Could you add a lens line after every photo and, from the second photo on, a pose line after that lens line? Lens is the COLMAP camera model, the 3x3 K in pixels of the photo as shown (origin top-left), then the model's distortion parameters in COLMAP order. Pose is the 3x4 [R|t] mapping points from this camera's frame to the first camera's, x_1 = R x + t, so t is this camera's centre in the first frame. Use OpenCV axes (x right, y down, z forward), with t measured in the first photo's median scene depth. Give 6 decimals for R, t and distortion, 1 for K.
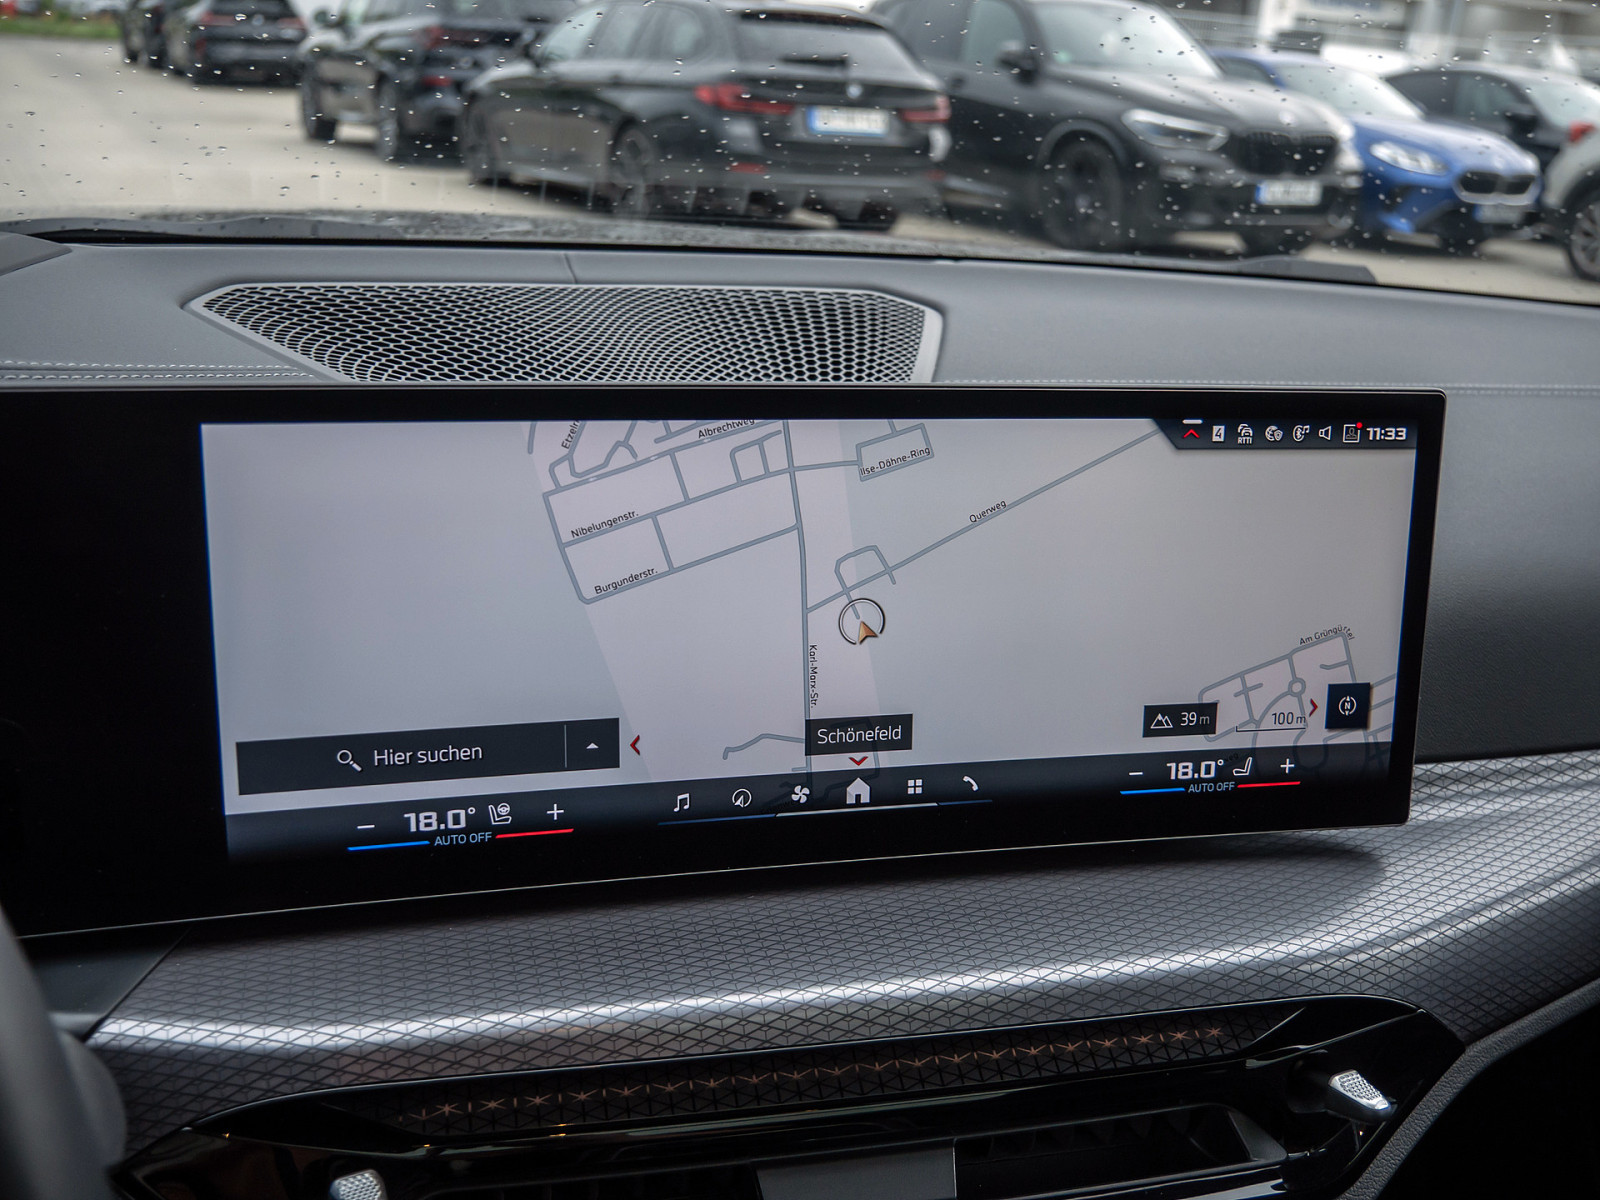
lens RADIAL K [[1475.9, 0, 806.8], [0, 1475.9, 605.2], [0, 0, 1]] dist [-0.022353, 0.000000]
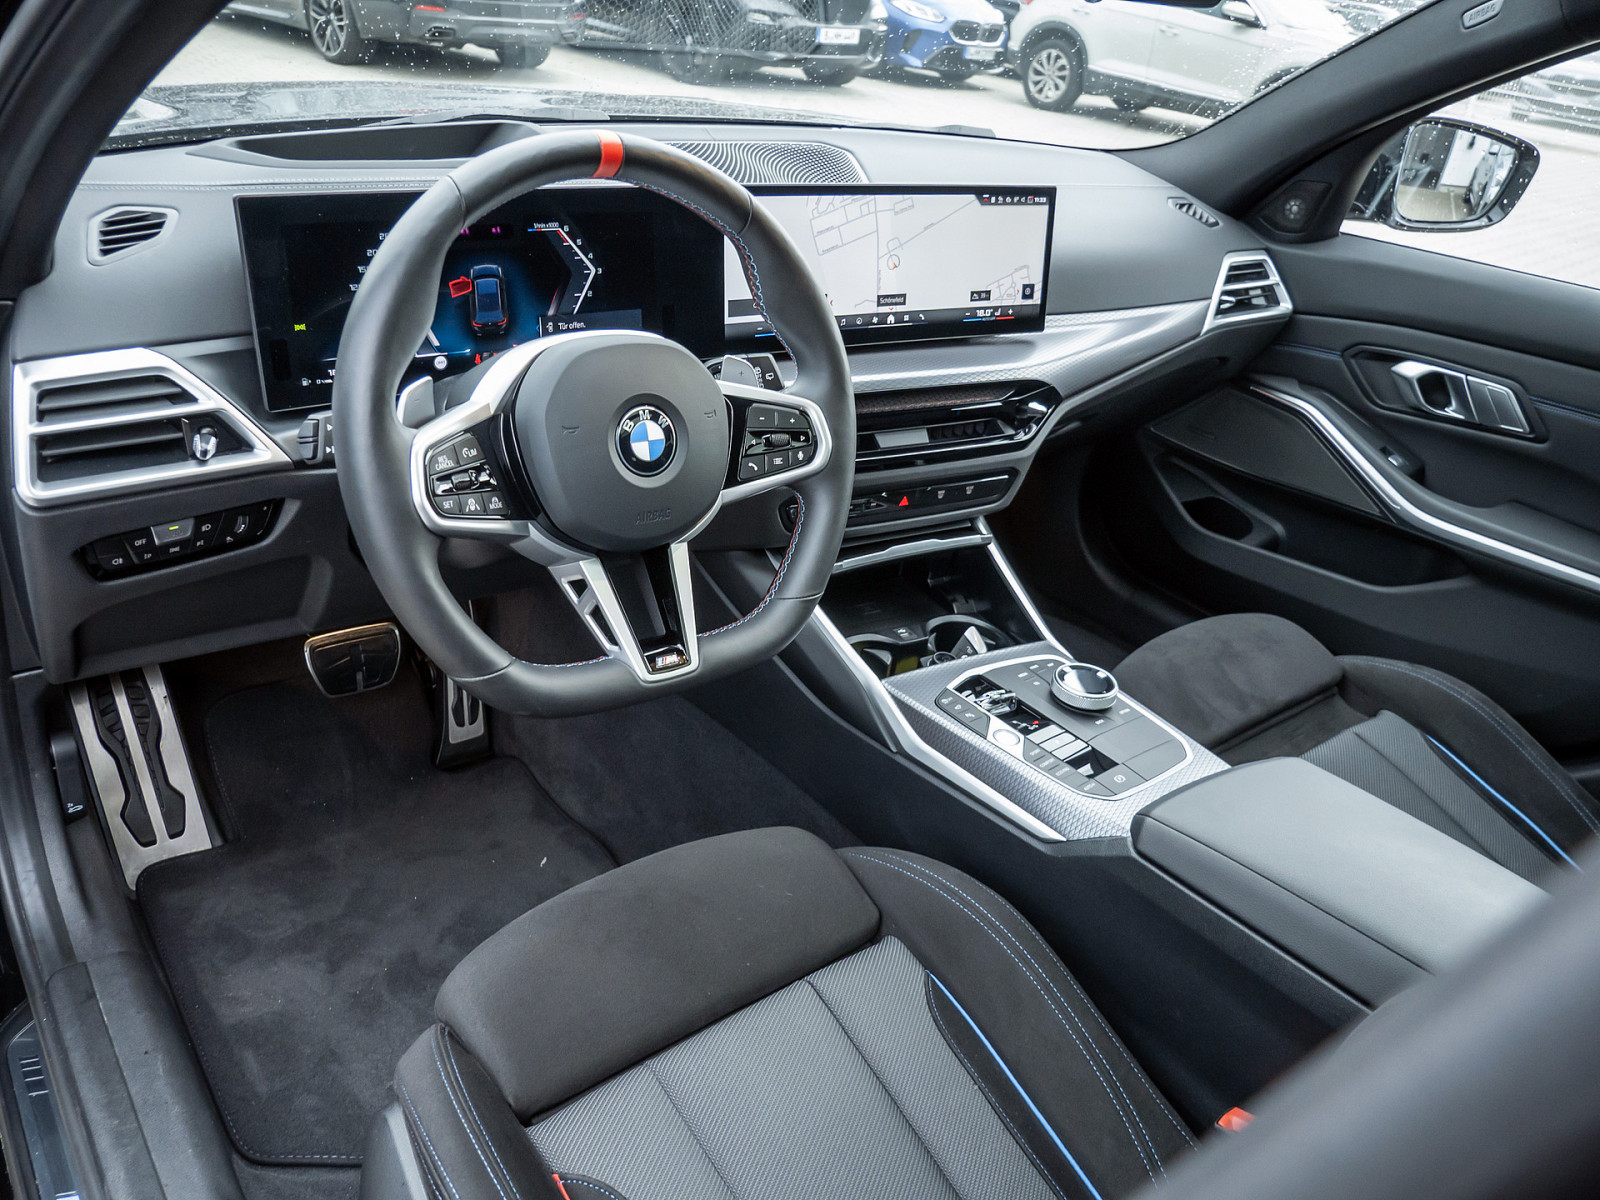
lens RADIAL K [[1149.6, 0, 801.6], [0, 1149.6, 607.2], [0, 0, 1]] dist [-0.075262, 0.027324]
pose [[0.956059, -0.106845, 0.273012, -0.835381], [0.048100, 0.975773, 0.213433, 0.187255], [-0.289202, -0.190922, 0.938036, -1.274201]]
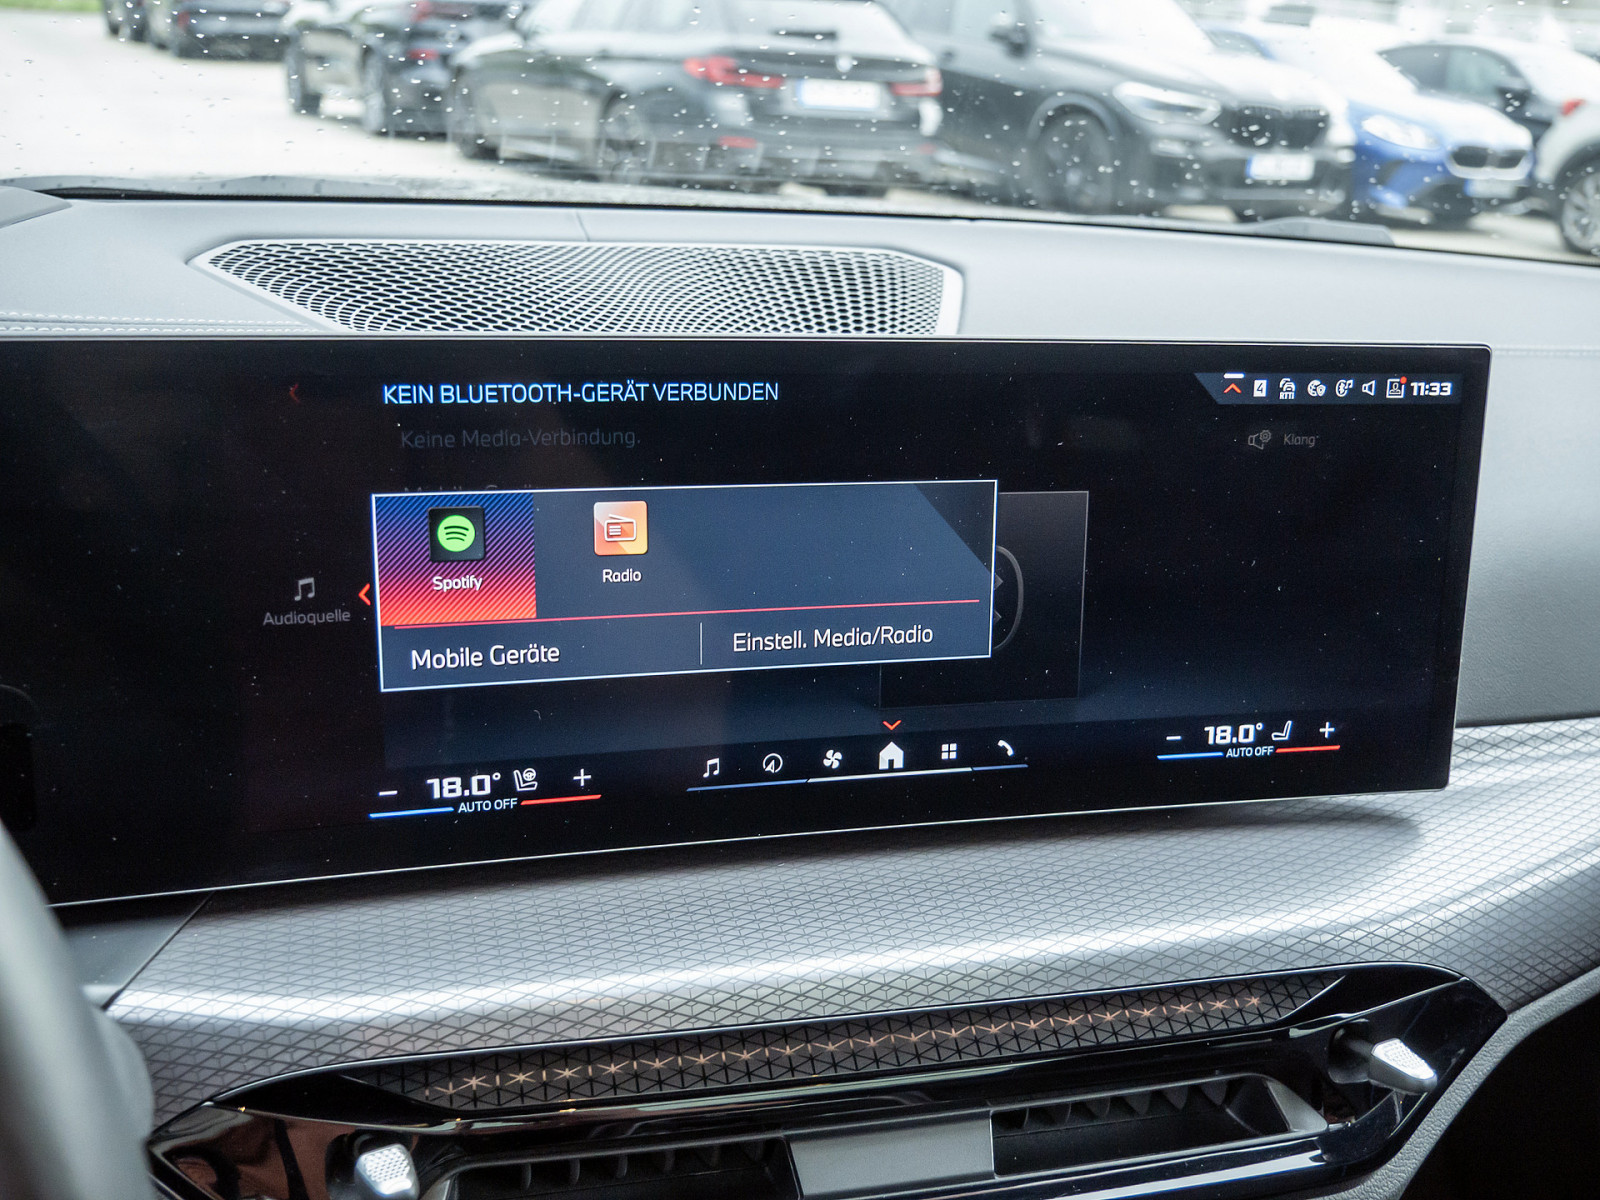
lens RADIAL K [[1475.9, 0, 804.7], [0, 1475.9, 605.7], [0, 0, 1]] dist [-0.022353, 0.000000]
pose [[0.999978, -0.002008, 0.006392, -0.027305], [0.001908, 0.999877, 0.015594, 0.010986], [-0.006422, -0.015582, 0.999858, 0.026271]]
